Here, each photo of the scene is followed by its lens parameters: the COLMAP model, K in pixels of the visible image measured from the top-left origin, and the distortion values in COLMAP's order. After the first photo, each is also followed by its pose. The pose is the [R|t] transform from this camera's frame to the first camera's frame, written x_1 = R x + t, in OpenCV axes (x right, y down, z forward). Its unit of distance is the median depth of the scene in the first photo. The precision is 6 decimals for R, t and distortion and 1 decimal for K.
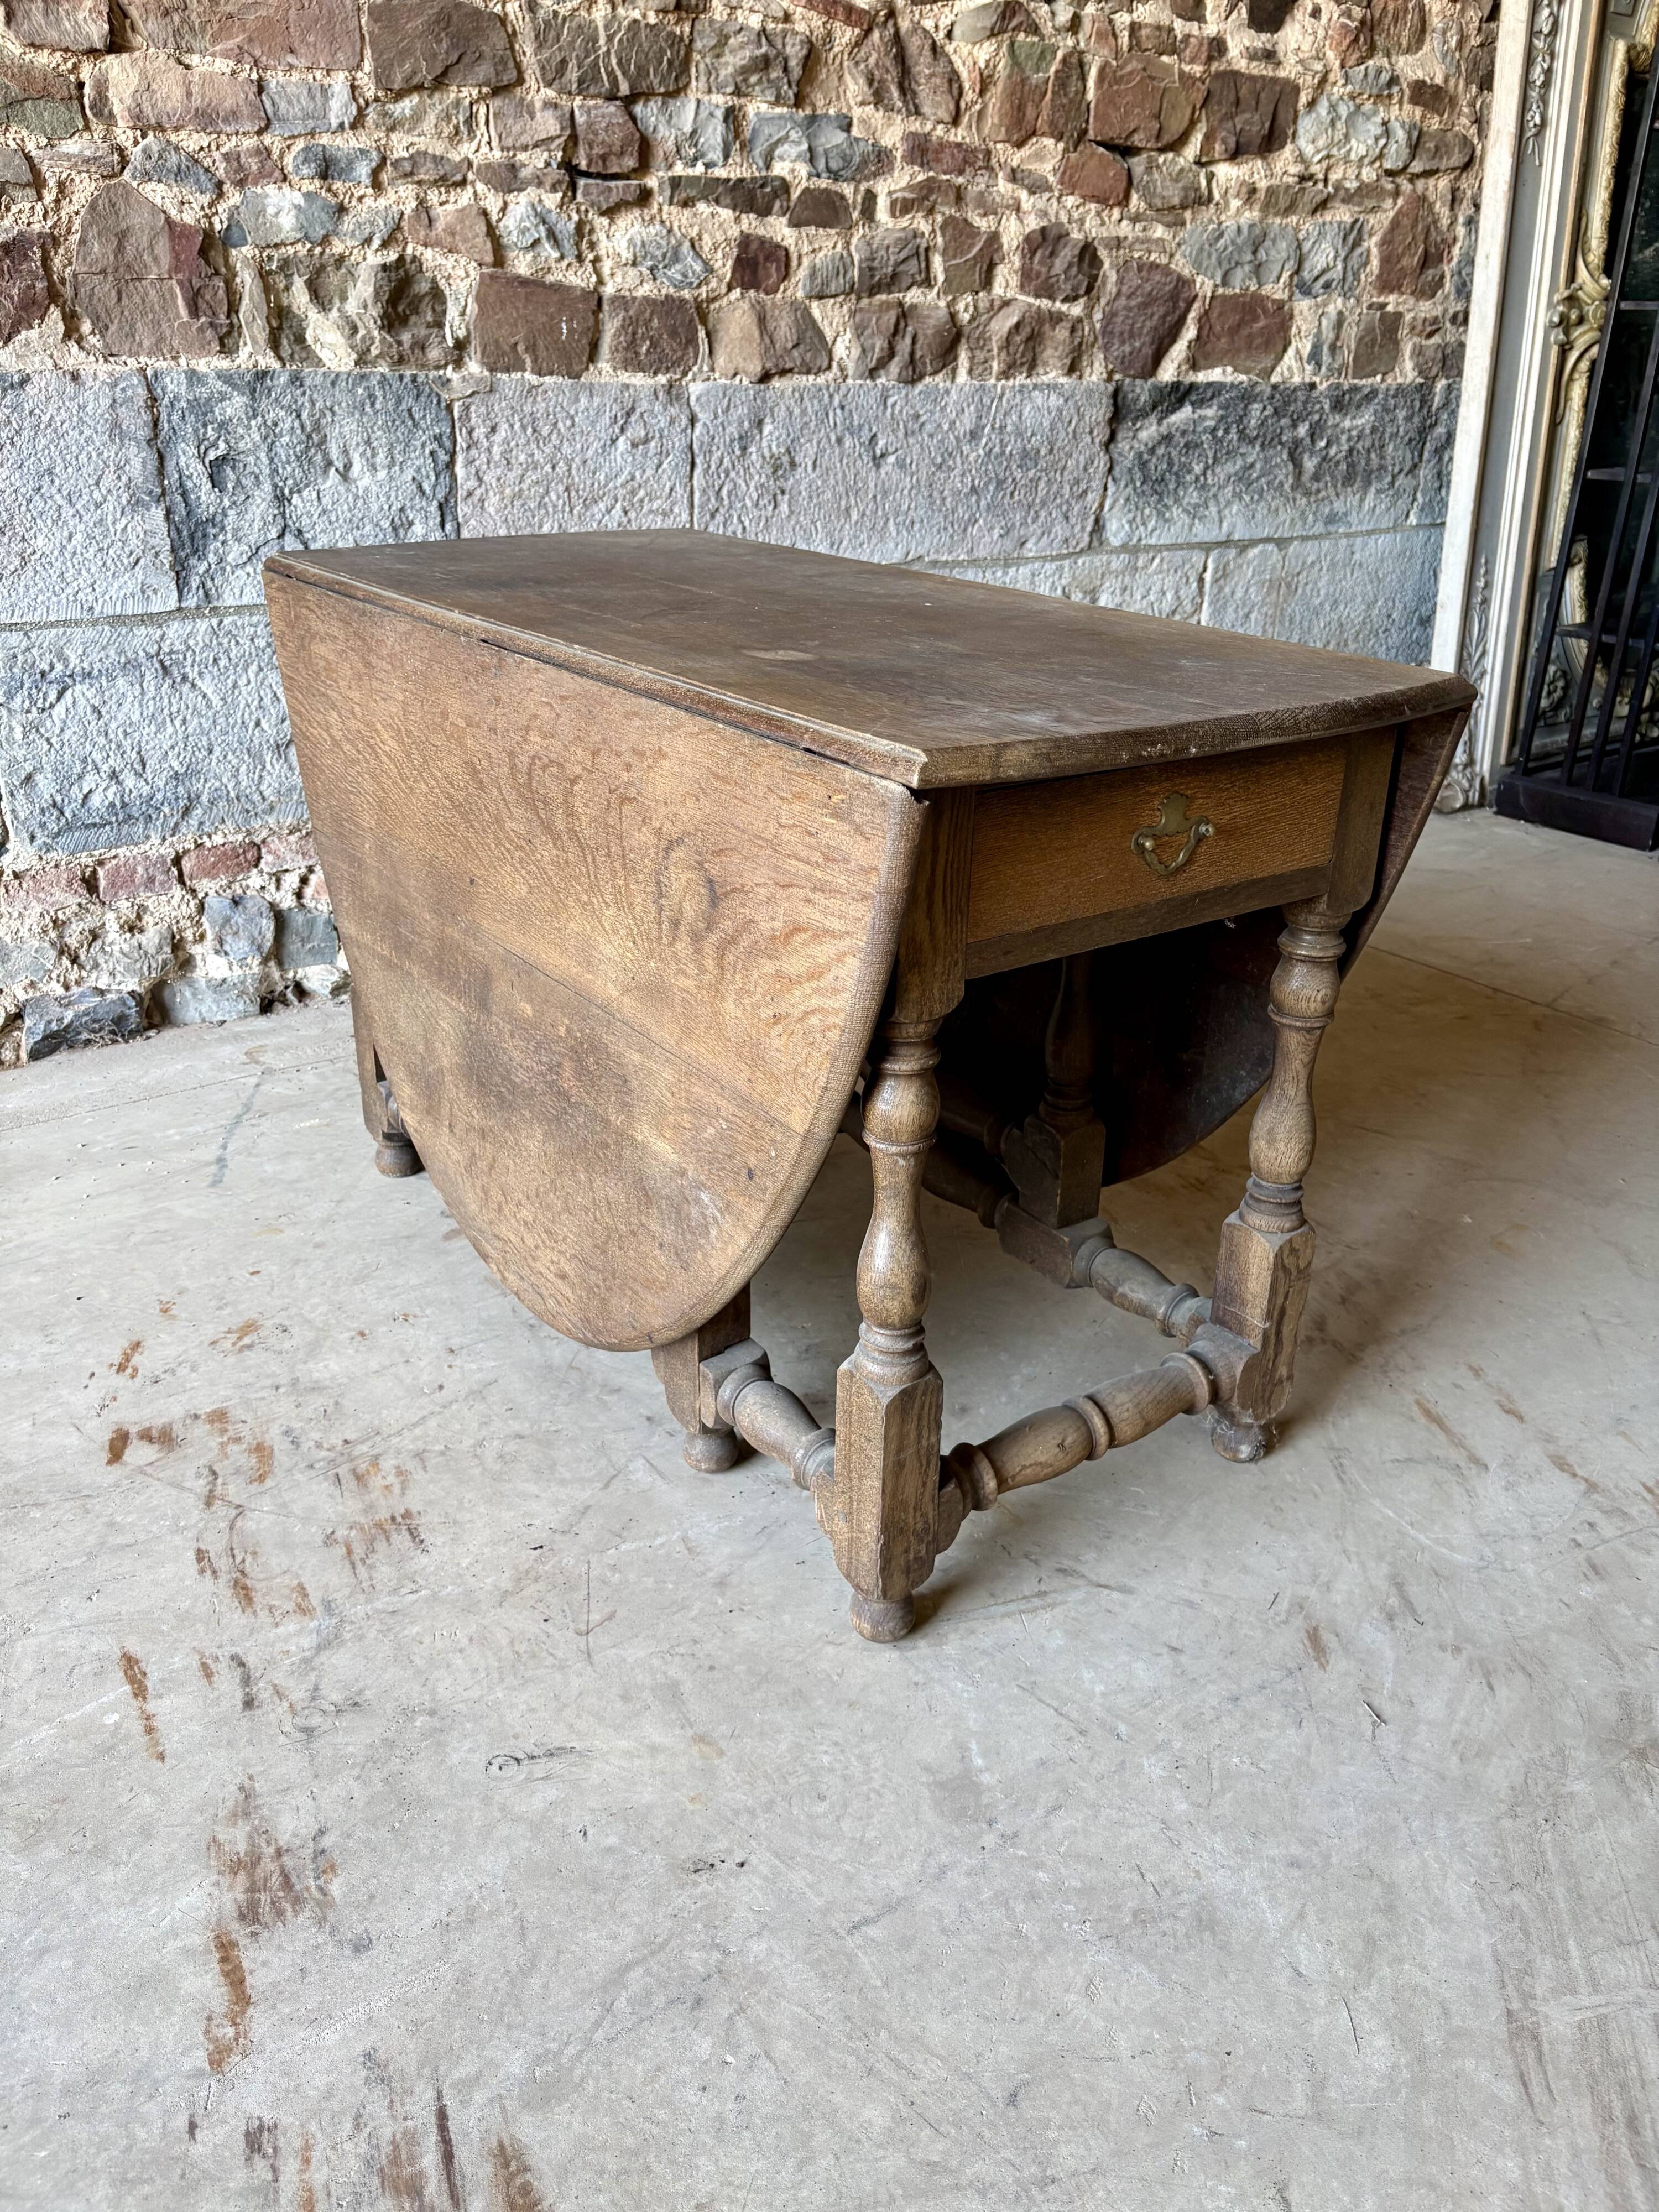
lens RADIAL K [[1669.9, 0, 834.3], [0, 1669.9, 1129.8], [0, 0, 1]] dist [0.064043, -0.085508]
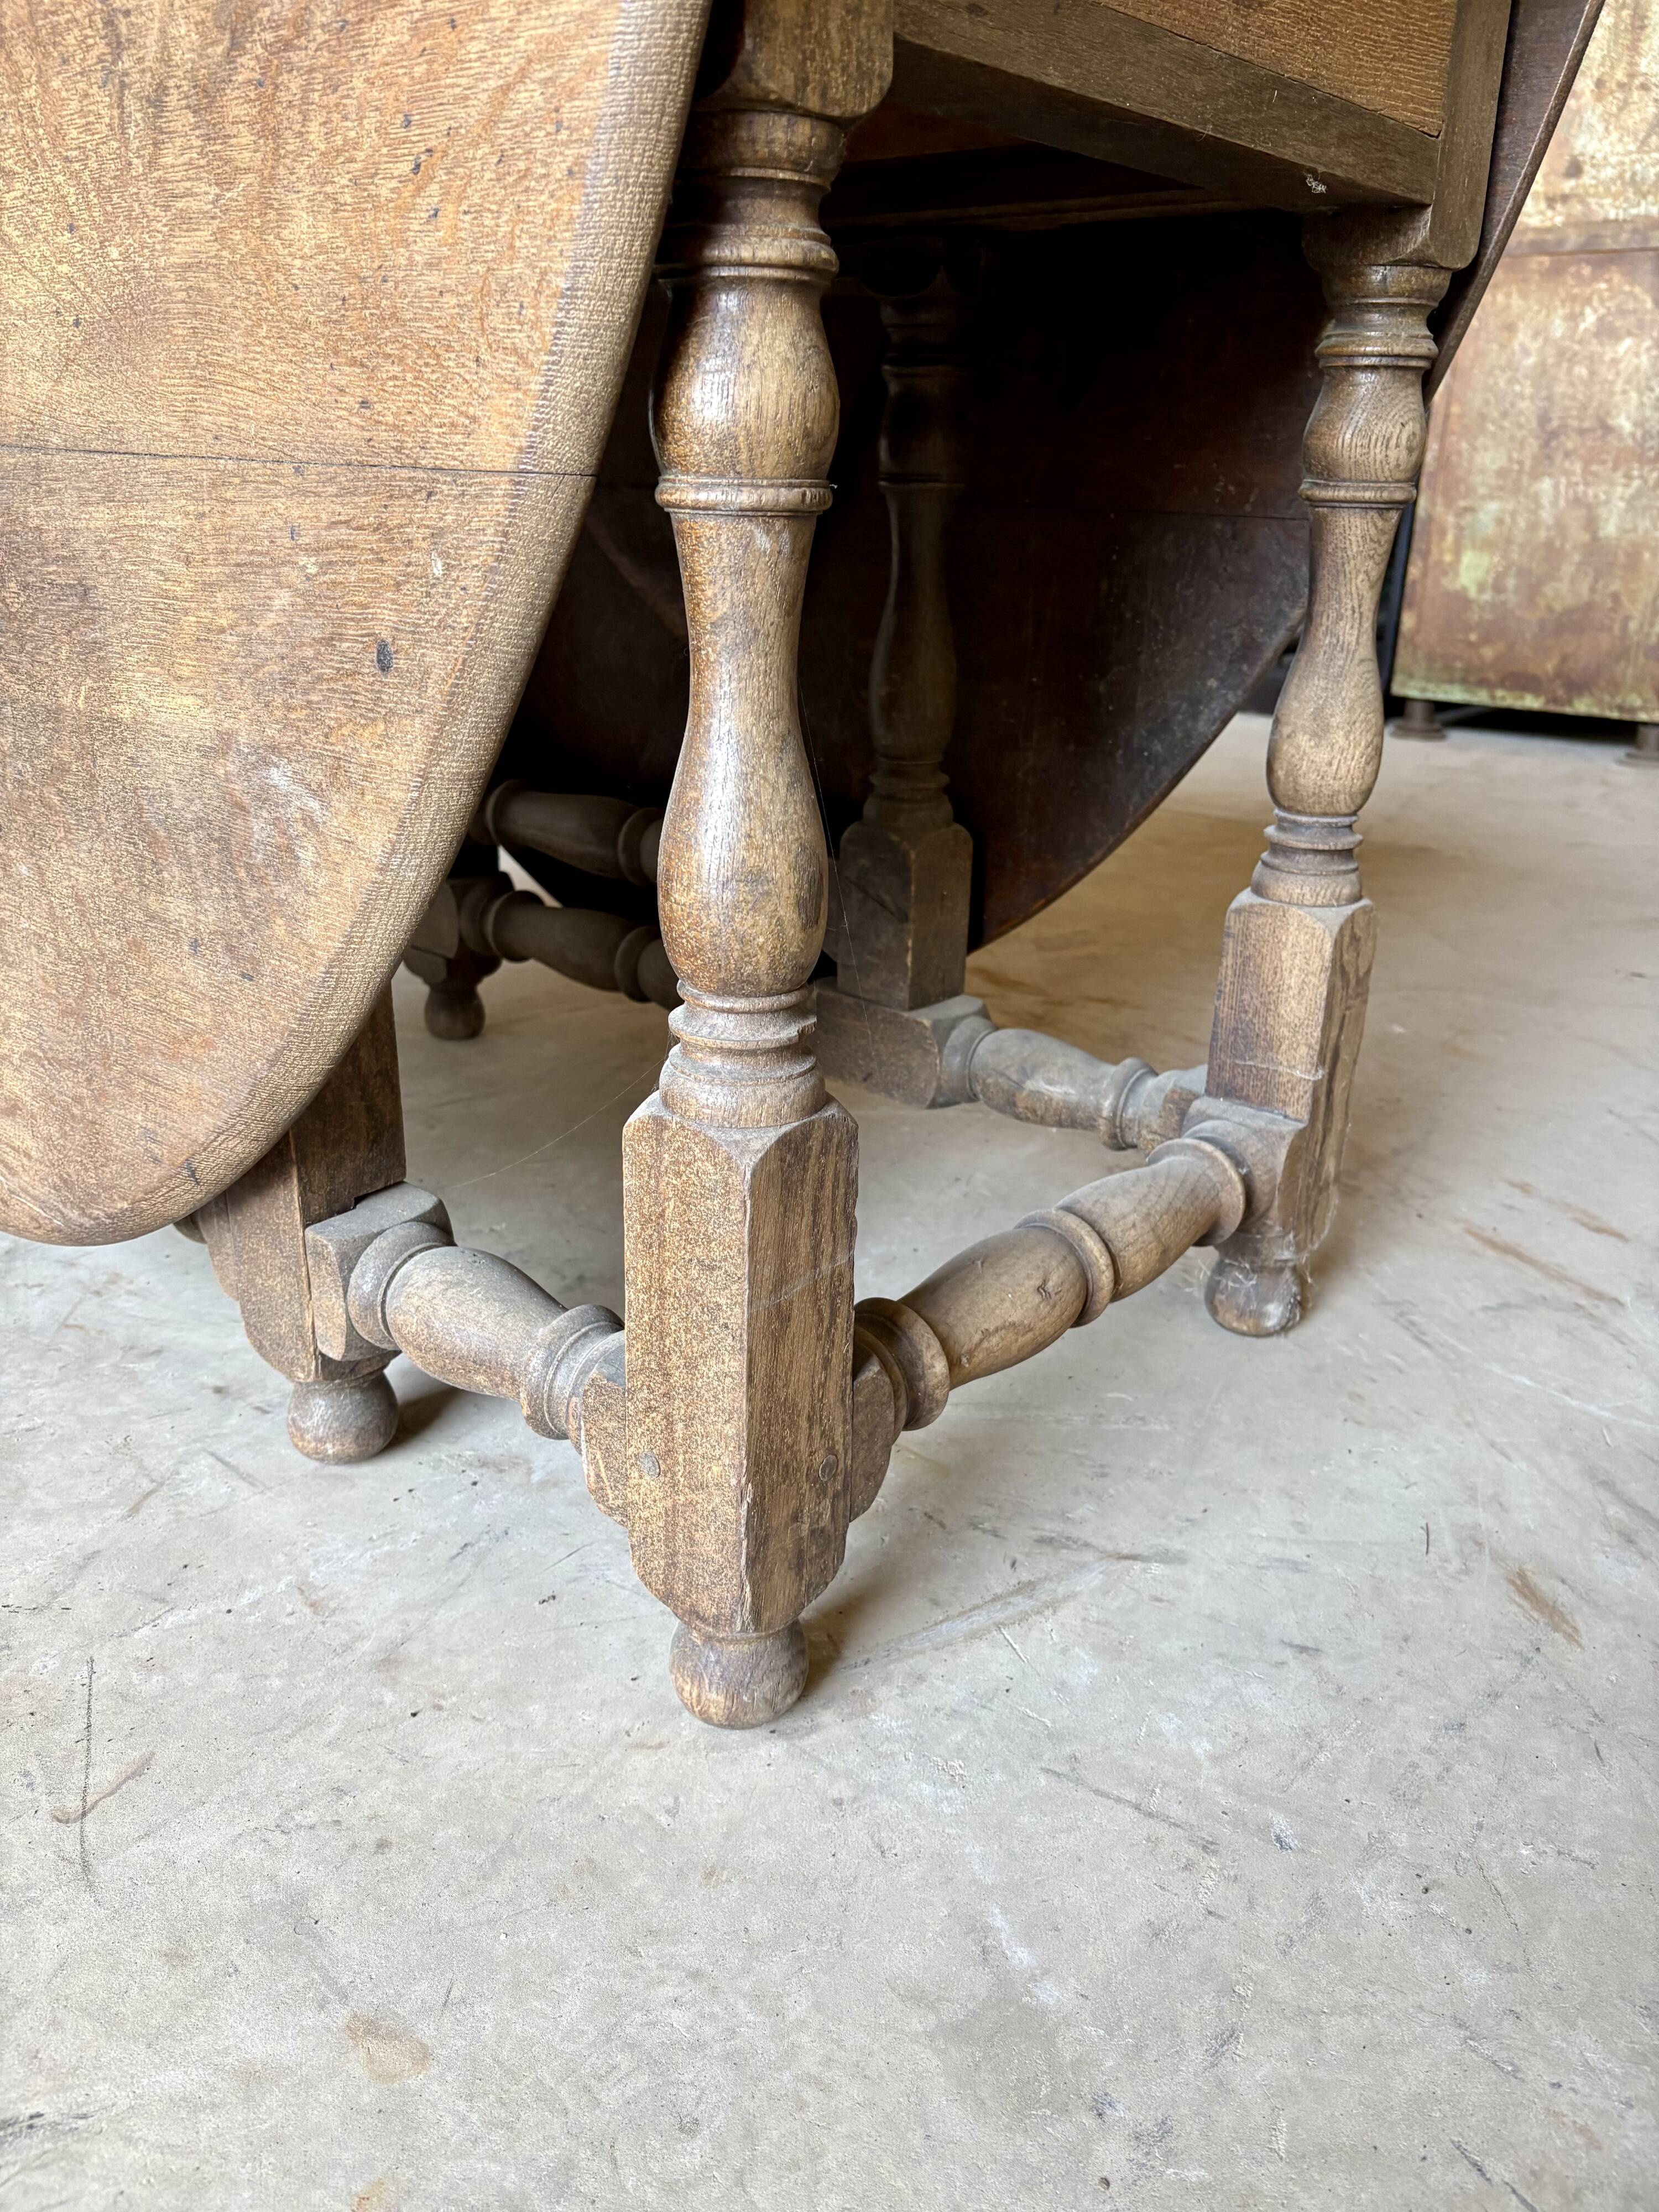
lens RADIAL K [[1678.8, 0, 837.0], [0, 1678.8, 1113.0], [0, 0, 1]] dist [0.058513, -0.076312]
pose [[0.971473, -0.080212, 0.223173, -0.023448], [0.094705, 0.993985, -0.055000, 0.093775], [-0.217419, 0.074566, 0.973226, 0.301020]]
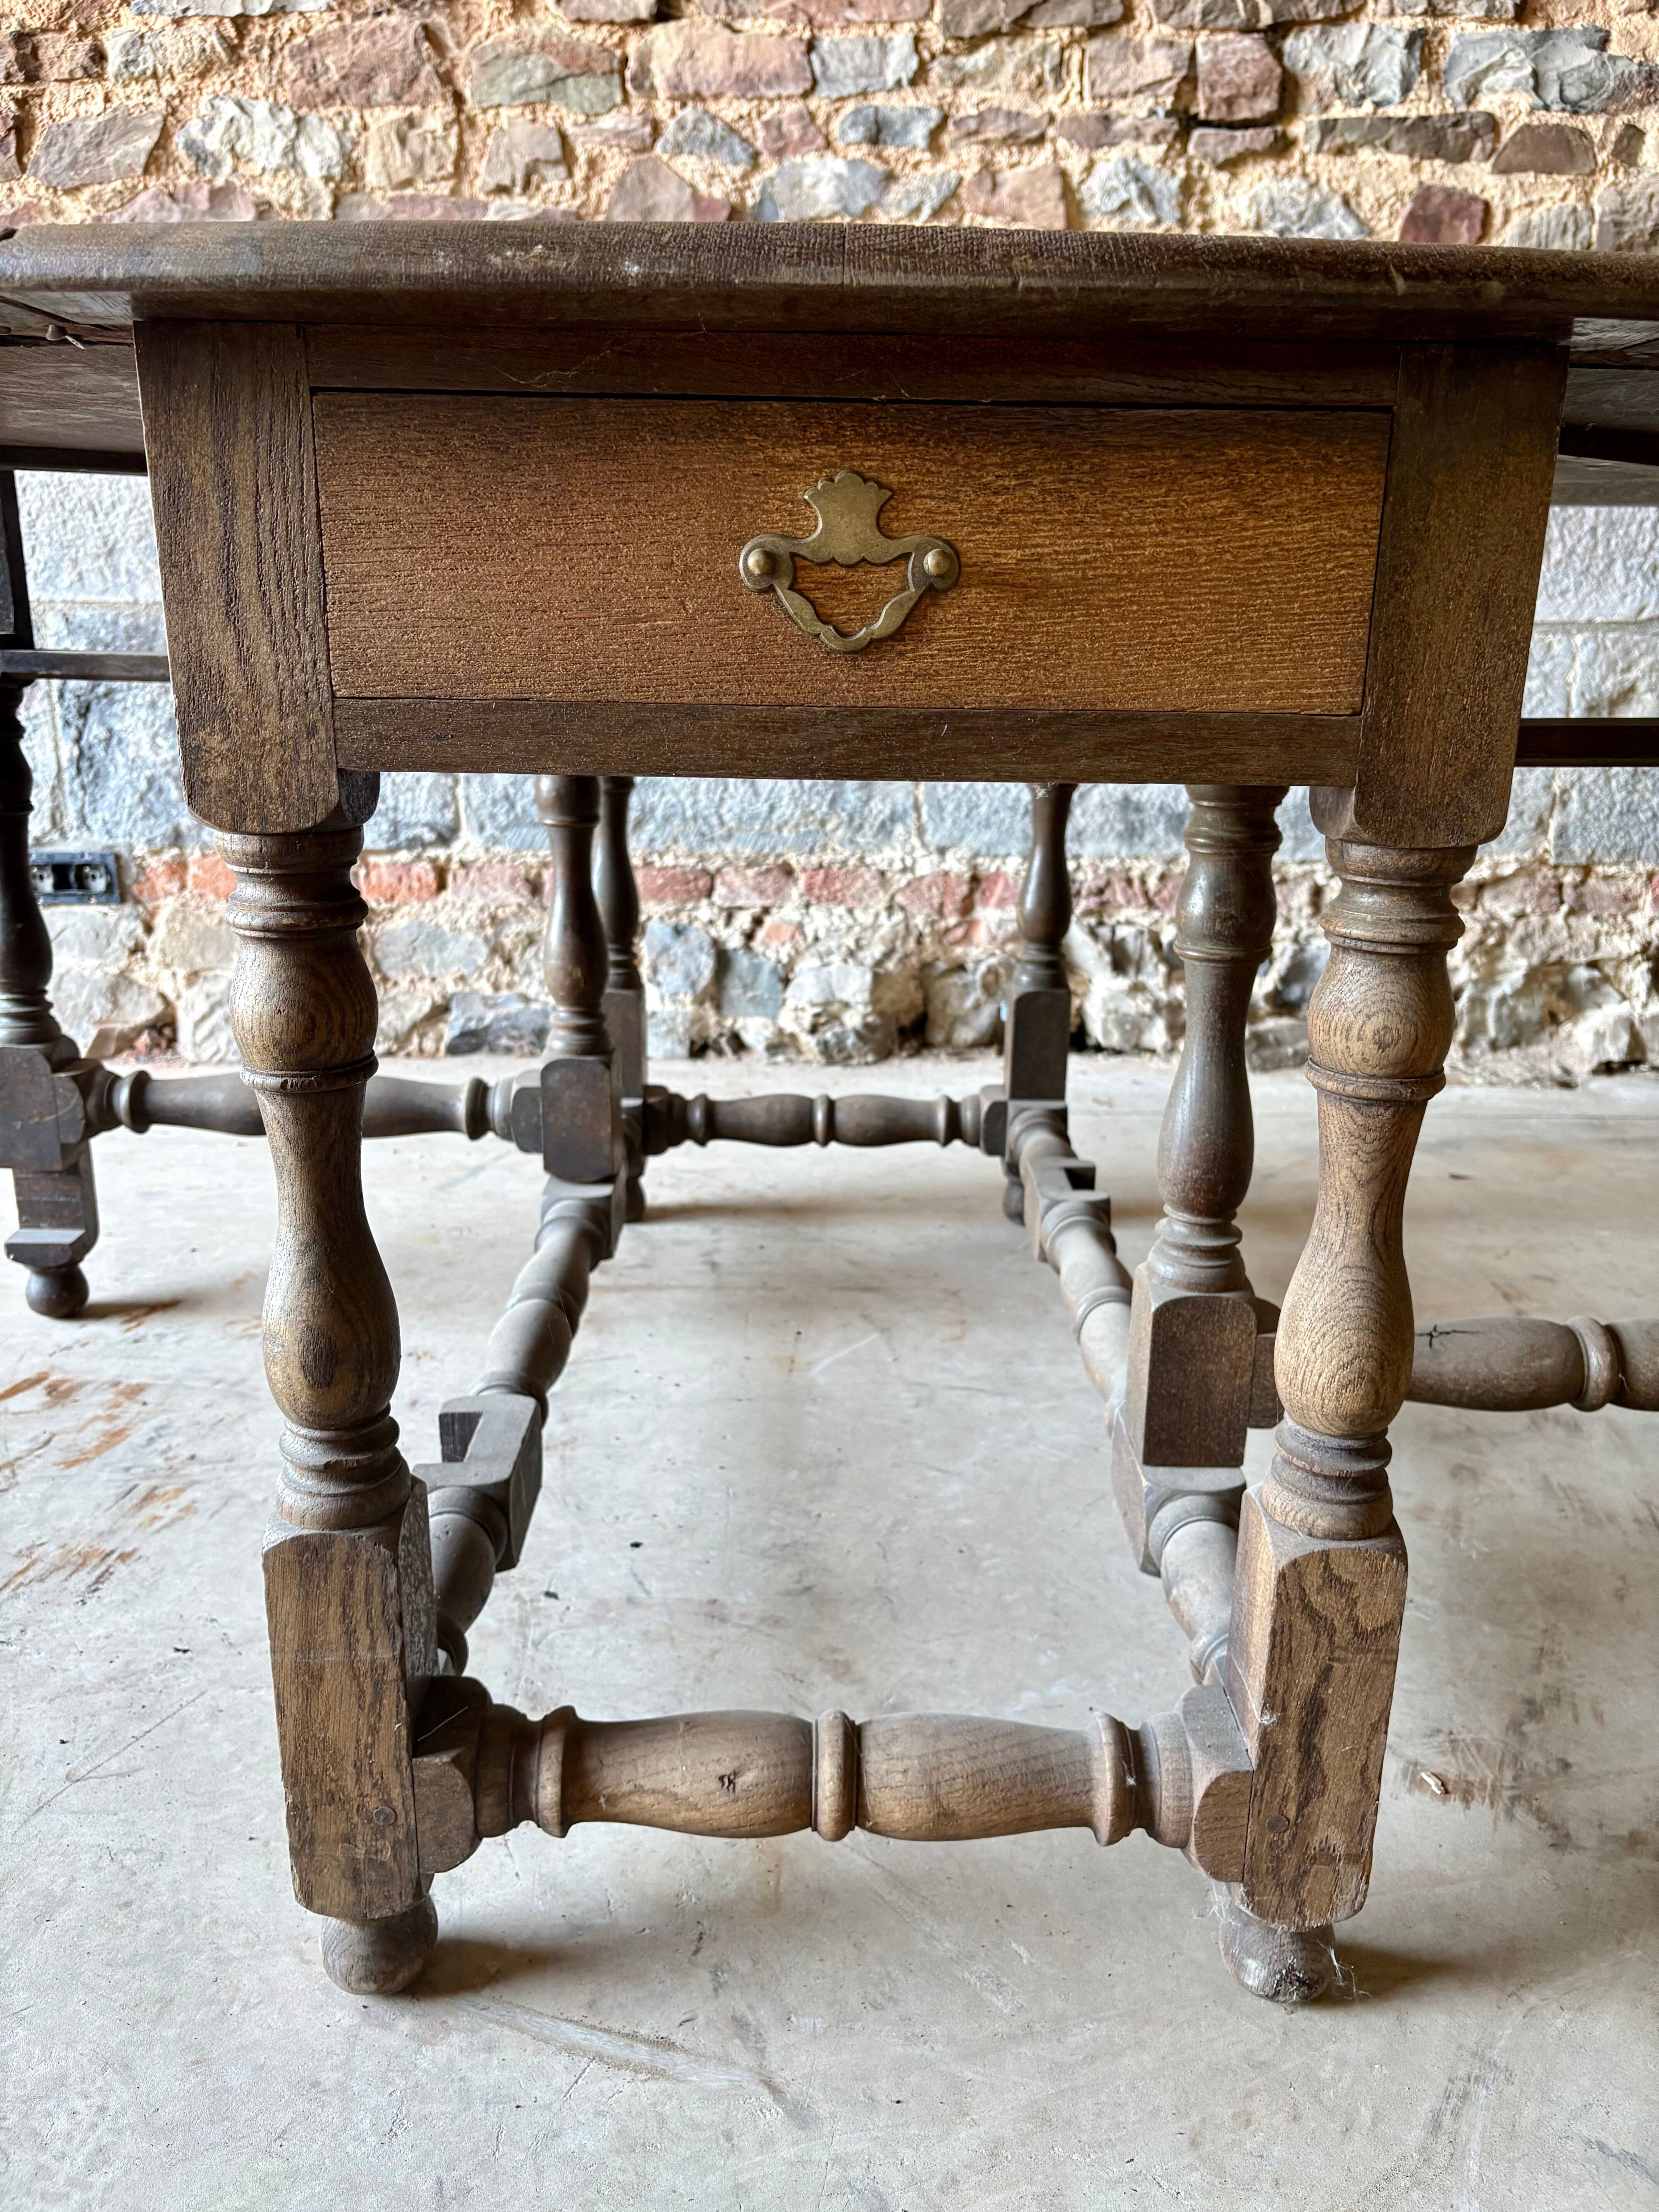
lens RADIAL K [[1685.7, 0, 824.0], [0, 1685.7, 1124.4], [0, 0, 1]] dist [0.039696, -0.055188]
pose [[0.814107, 0.168537, -0.555720, 0.255296], [-0.244568, 0.967459, -0.064875, 0.008155], [0.526703, 0.188727, 0.828834, 0.317994]]
